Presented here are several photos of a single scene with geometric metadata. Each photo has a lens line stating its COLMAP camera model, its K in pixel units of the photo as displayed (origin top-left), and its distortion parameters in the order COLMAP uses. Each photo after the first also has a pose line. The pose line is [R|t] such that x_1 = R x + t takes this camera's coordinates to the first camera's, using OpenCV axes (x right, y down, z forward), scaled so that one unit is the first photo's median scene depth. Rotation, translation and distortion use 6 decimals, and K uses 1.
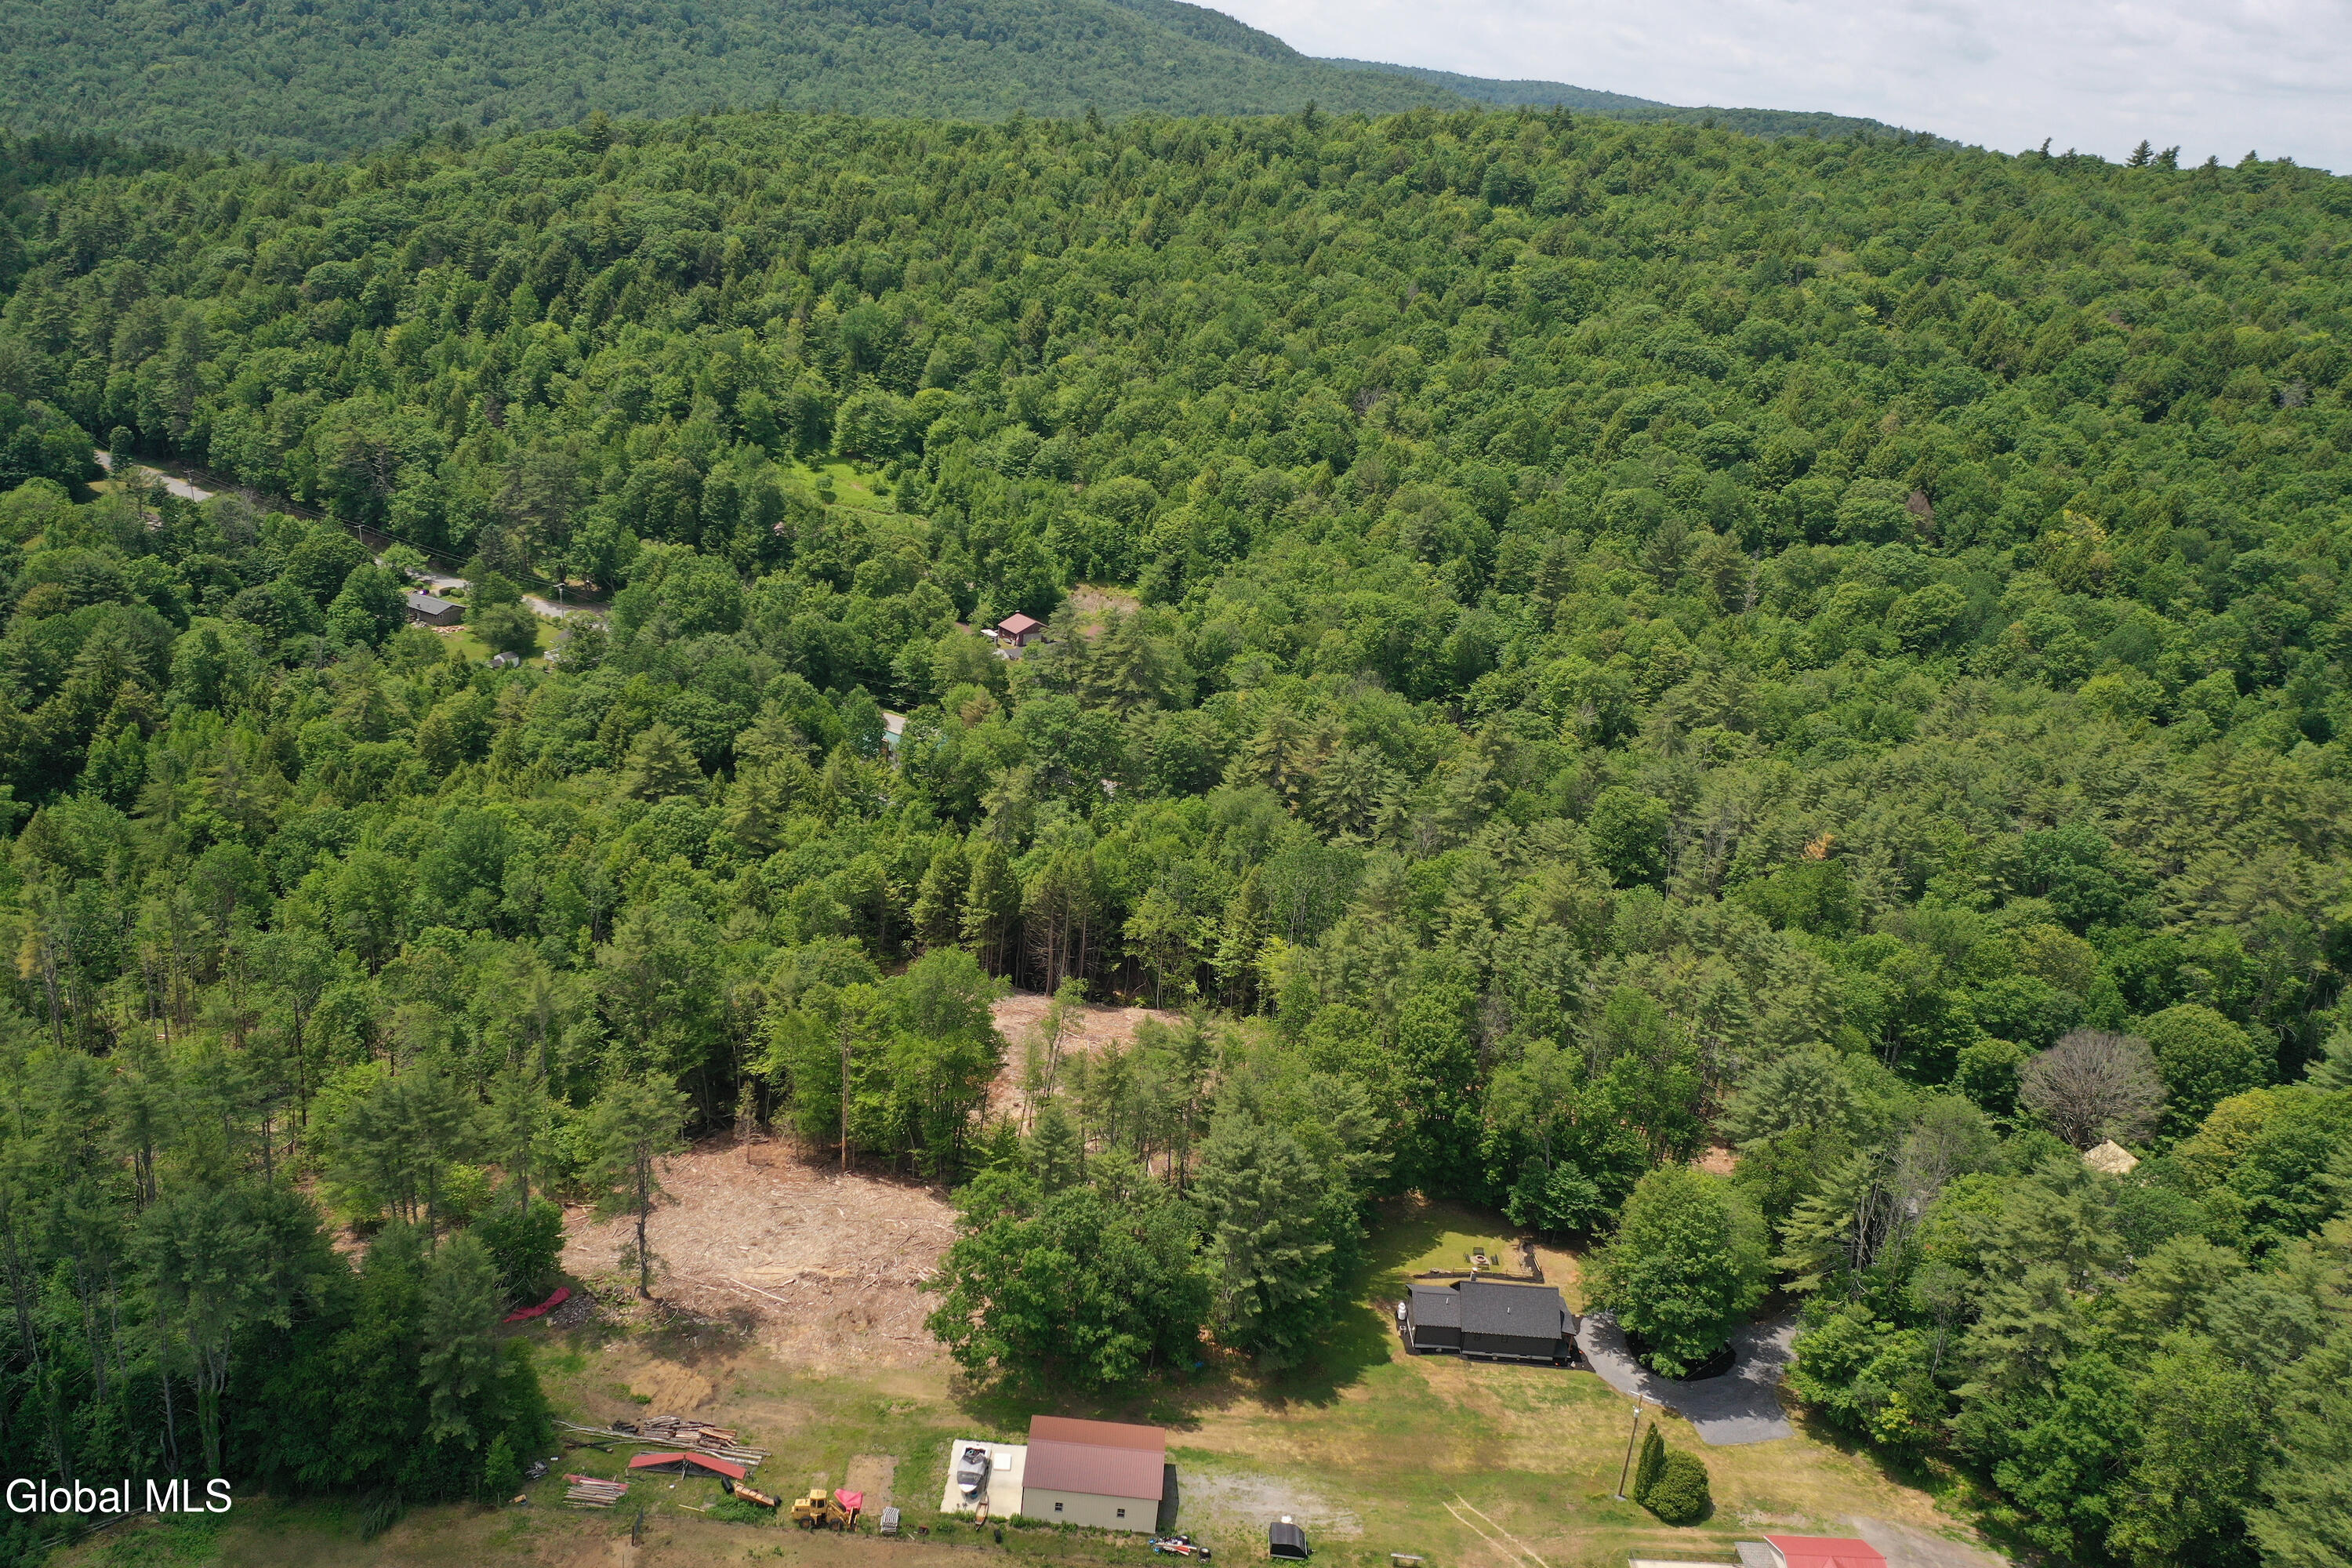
lens RADIAL K [[1864.9, 0, 1169.6], [0, 1864.9, 781.9], [0, 0, 1]] dist [0.013628, -0.001670]
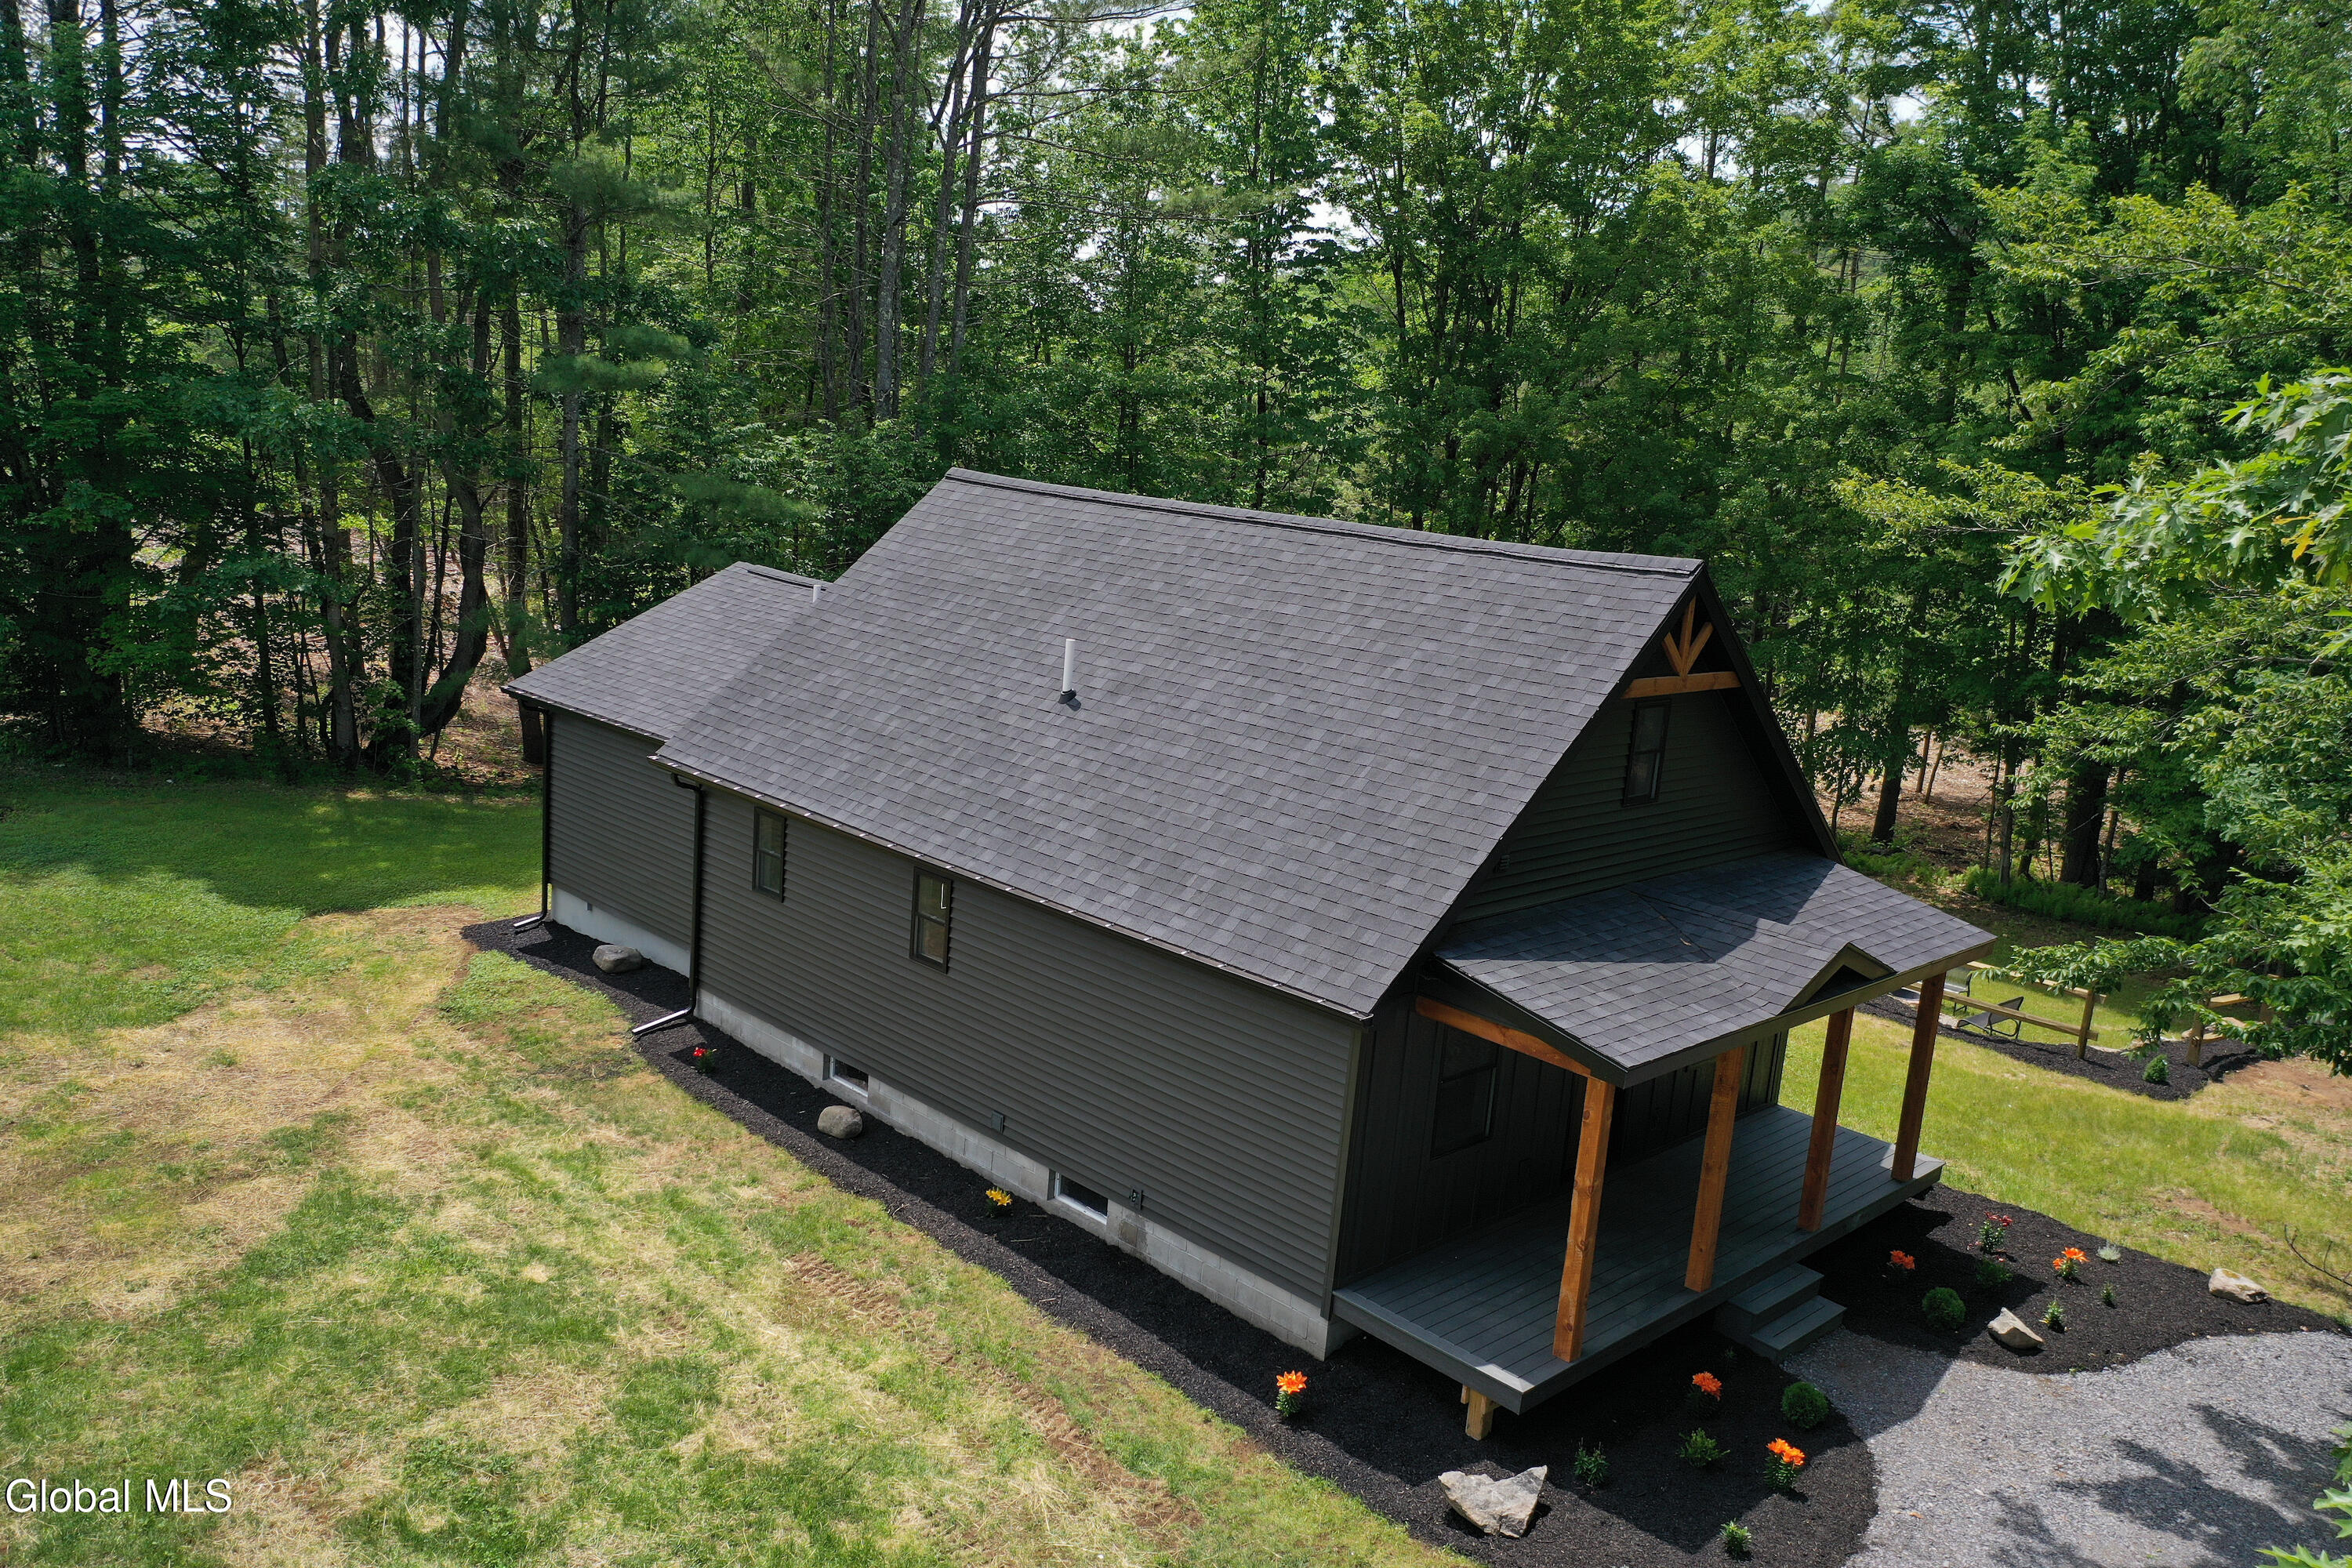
lens RADIAL K [[1868.4, 0, 1176.0], [0, 1868.4, 784.0], [0, 0, 1]] dist [0.013208, -0.000564]
pose [[0.693317, 0.103287, -0.713192, 0.180241], [-0.261880, 0.958125, -0.115824, 0.211574], [0.671365, 0.267073, 0.691333, 0.665893]]
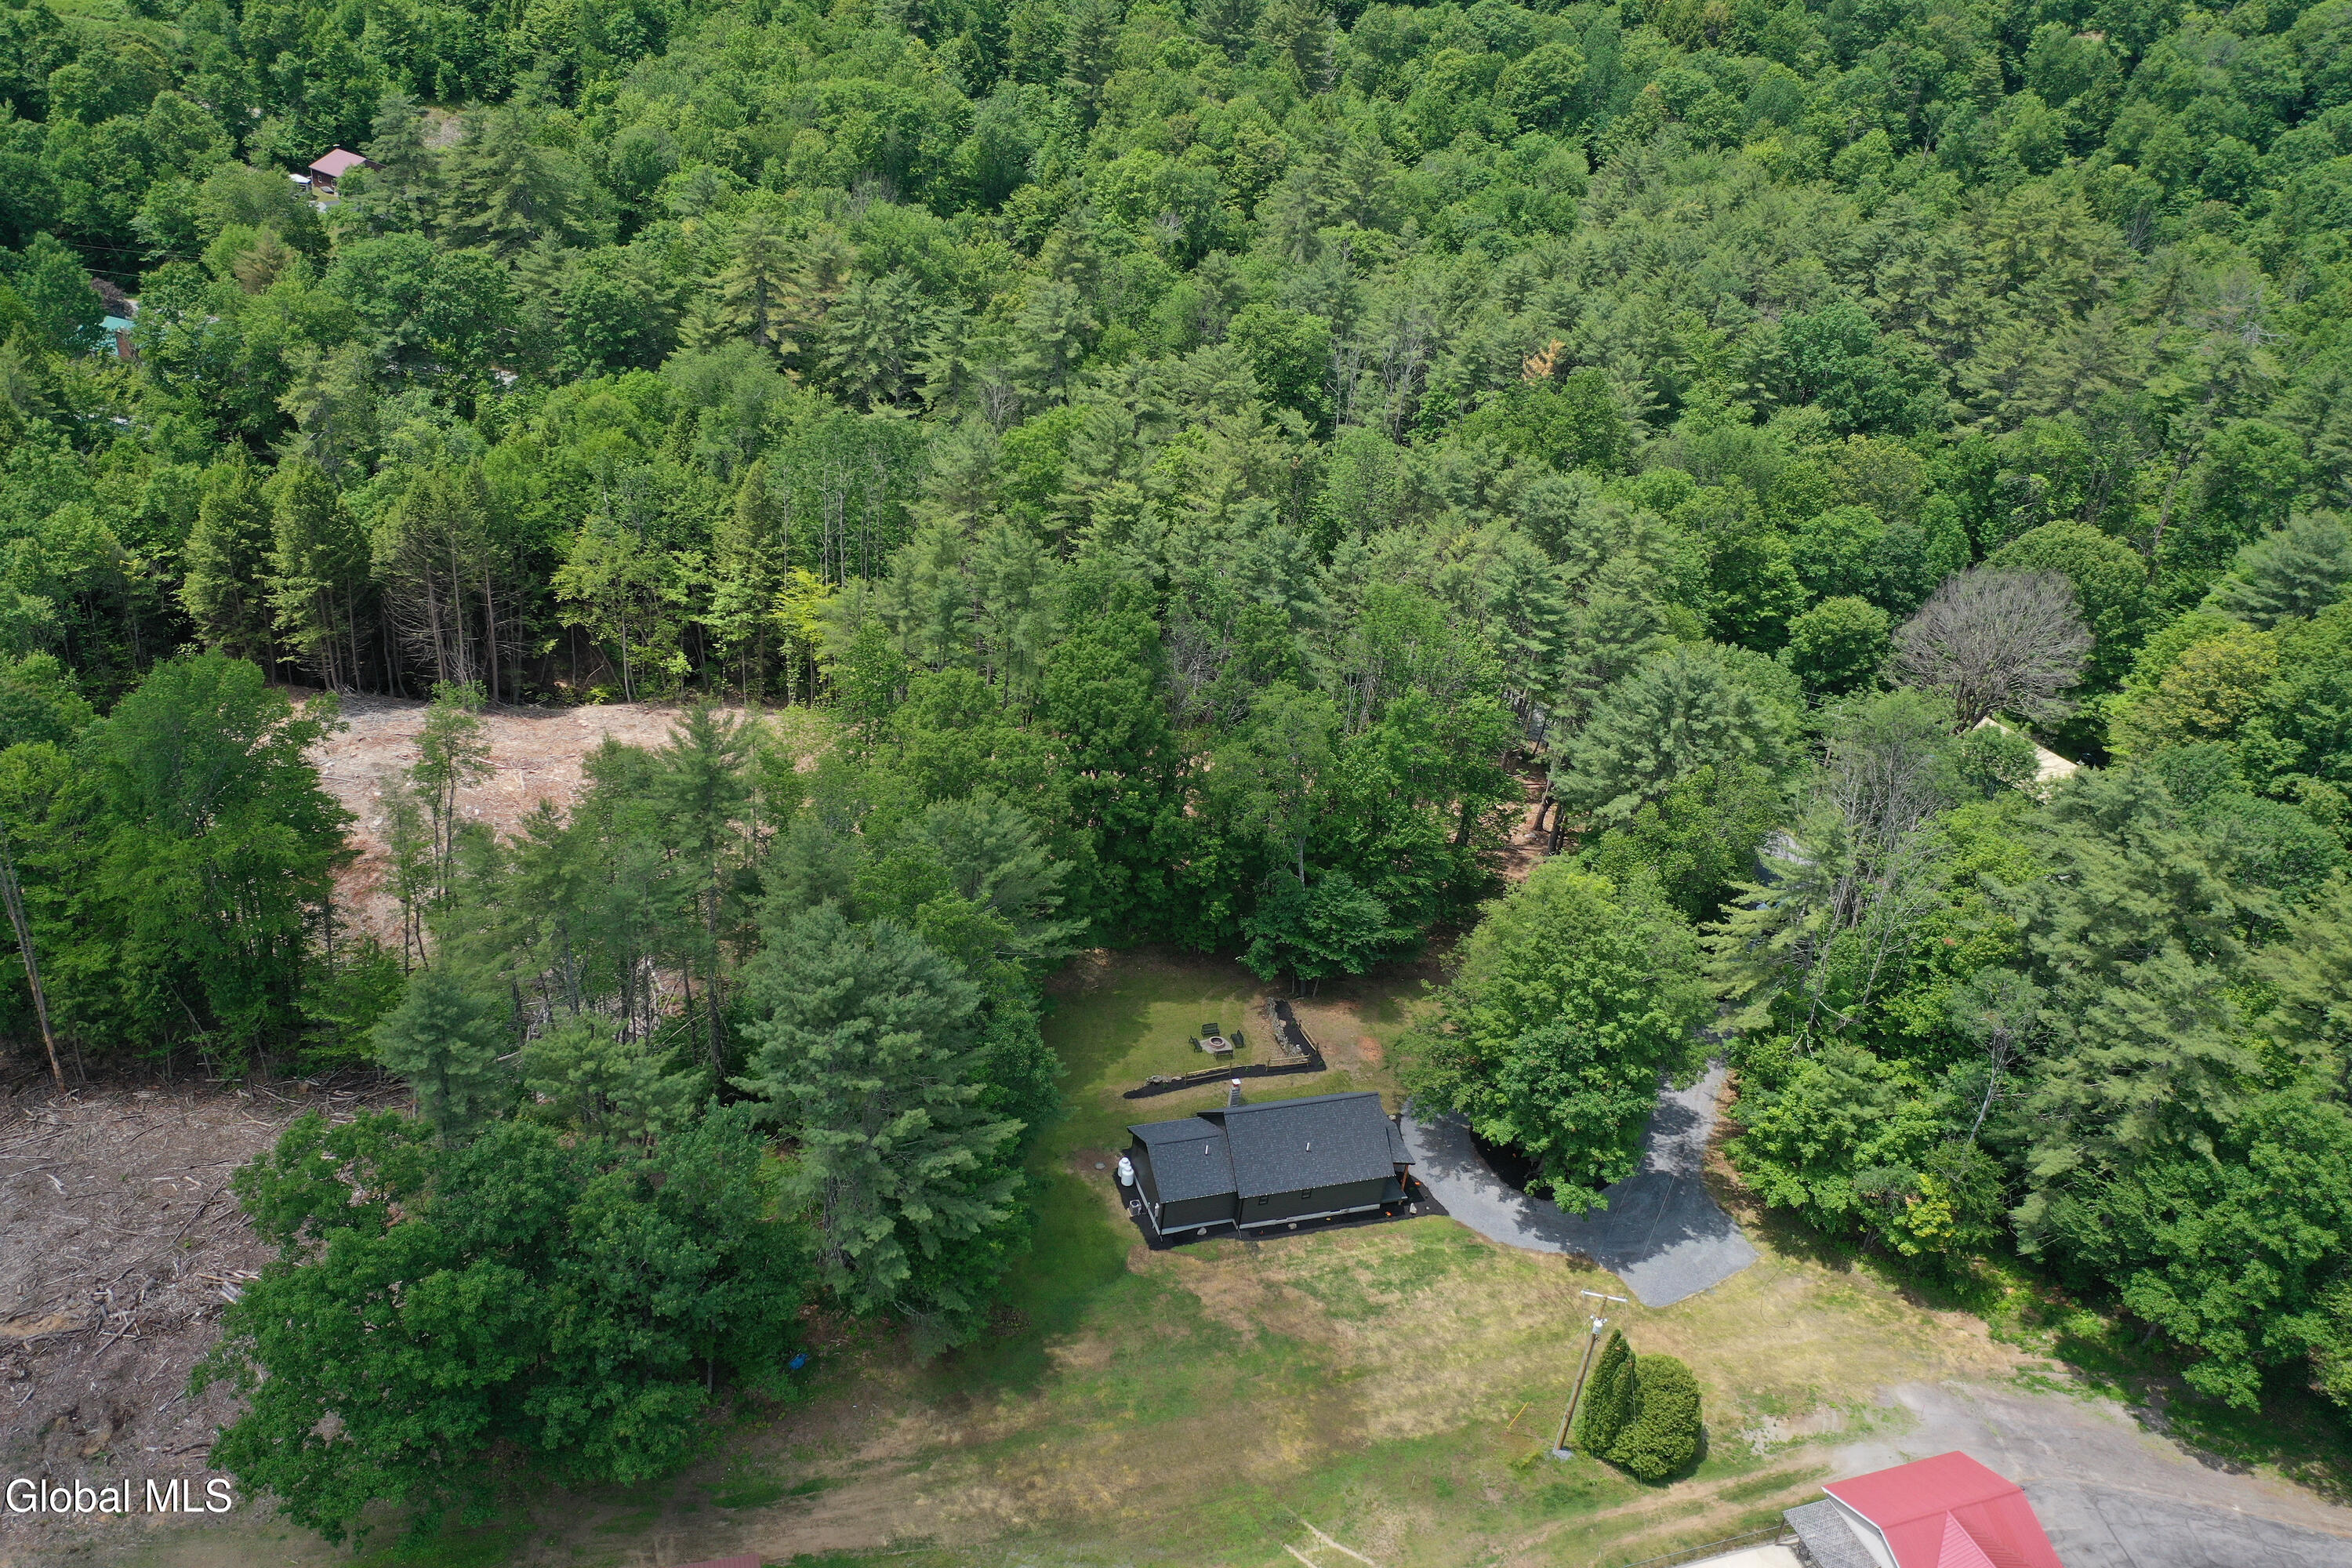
lens RADIAL K [[1864.9, 0, 1169.6], [0, 1864.9, 781.9], [0, 0, 1]] dist [0.013628, -0.001670]
pose [[0.955677, -0.140993, 0.258463, 0.001504], [0.086780, 0.973772, 0.210327, 0.029051], [-0.281338, -0.178575, 0.942846, 0.335225]]
